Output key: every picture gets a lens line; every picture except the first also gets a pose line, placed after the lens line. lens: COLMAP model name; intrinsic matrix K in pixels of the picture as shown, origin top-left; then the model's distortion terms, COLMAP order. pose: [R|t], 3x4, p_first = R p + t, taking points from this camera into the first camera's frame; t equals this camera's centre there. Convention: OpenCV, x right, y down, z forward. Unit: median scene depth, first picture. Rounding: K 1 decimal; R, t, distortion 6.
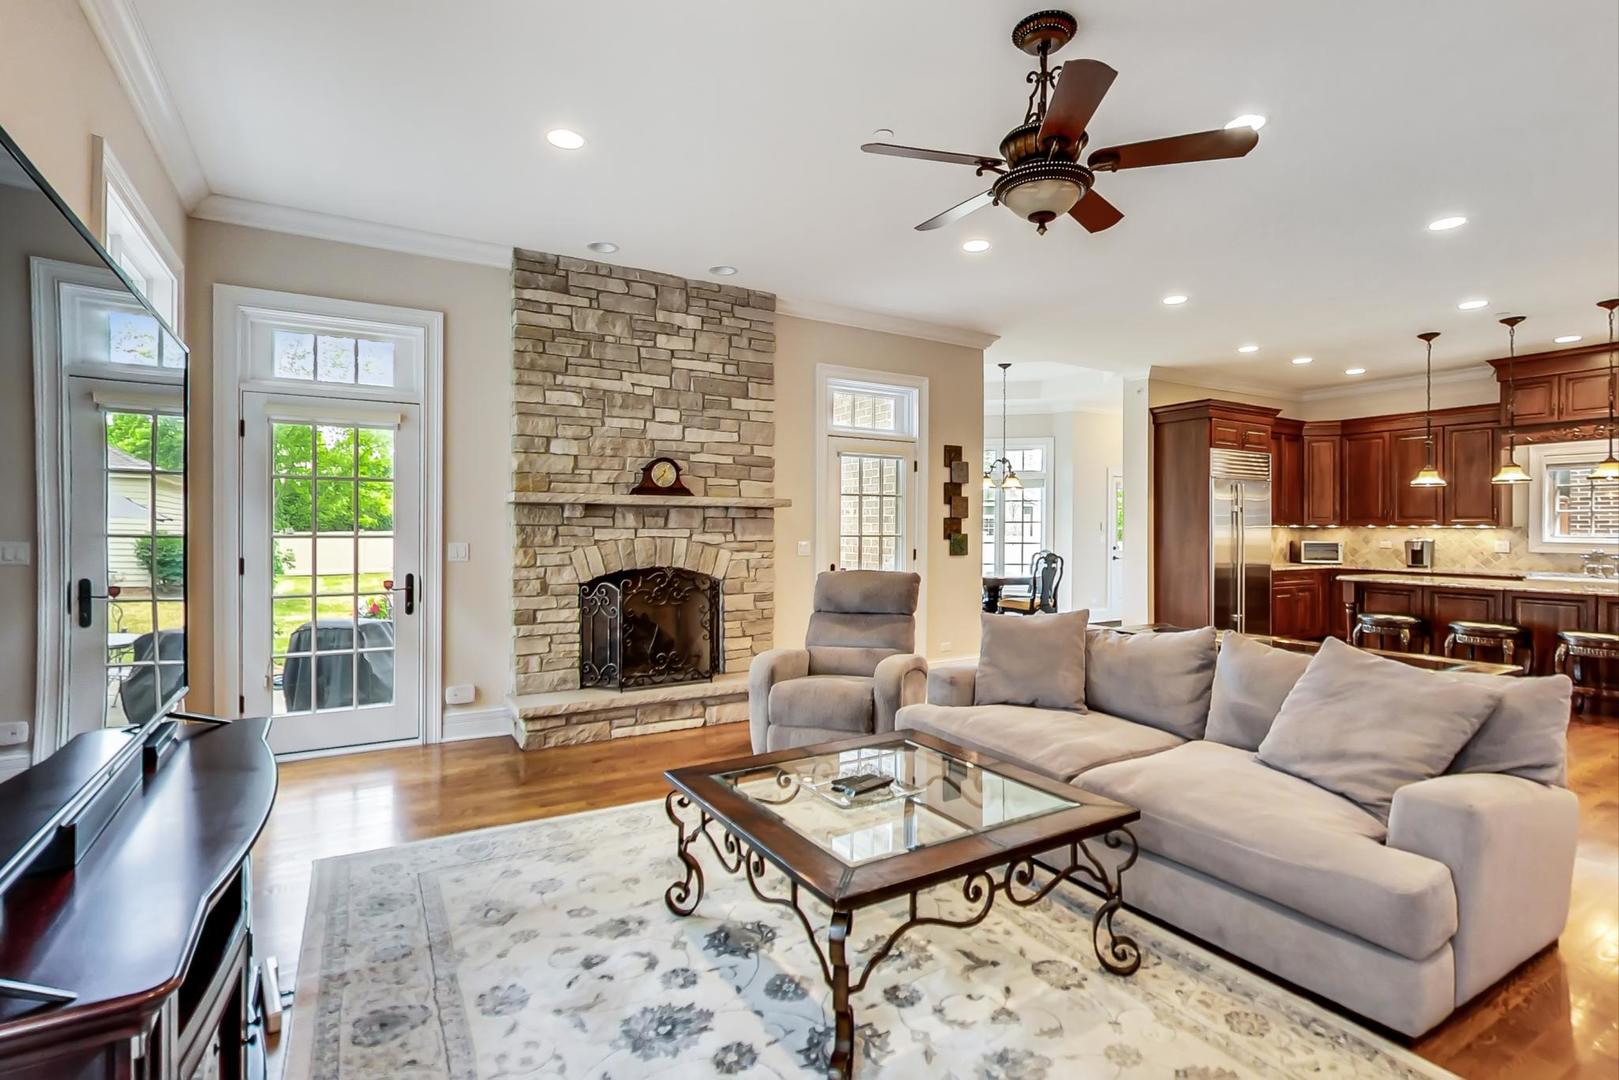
lens RADIAL K [[789.7, 0, 818.0], [0, 789.7, 539.8], [0, 0, 1]] dist [-0.000131, 0.000372]
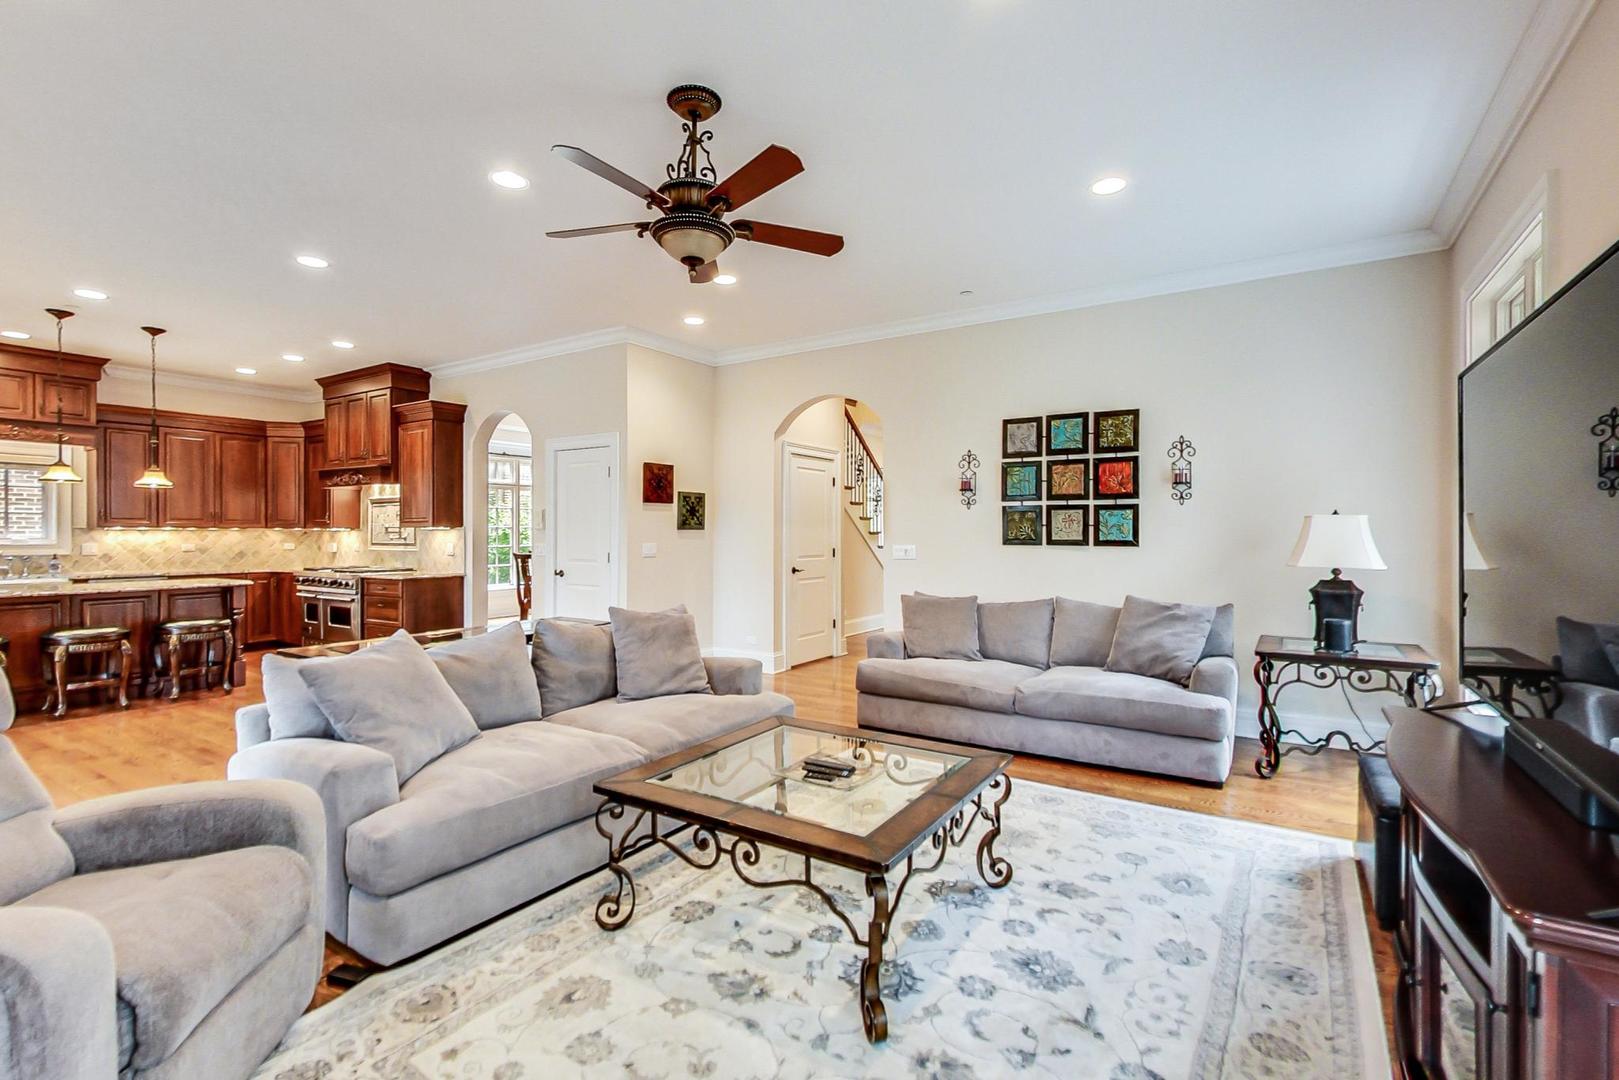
lens RADIAL K [[733.7, 0, 818.3], [0, 733.7, 533.6], [0, 0, 1]] dist [-0.001529, -0.000430]
pose [[-0.457007, -0.003353, 0.889457, -0.311570], [0.011841, 0.999881, 0.009853, -0.007139], [-0.889384, 0.015035, -0.456913, 0.550419]]
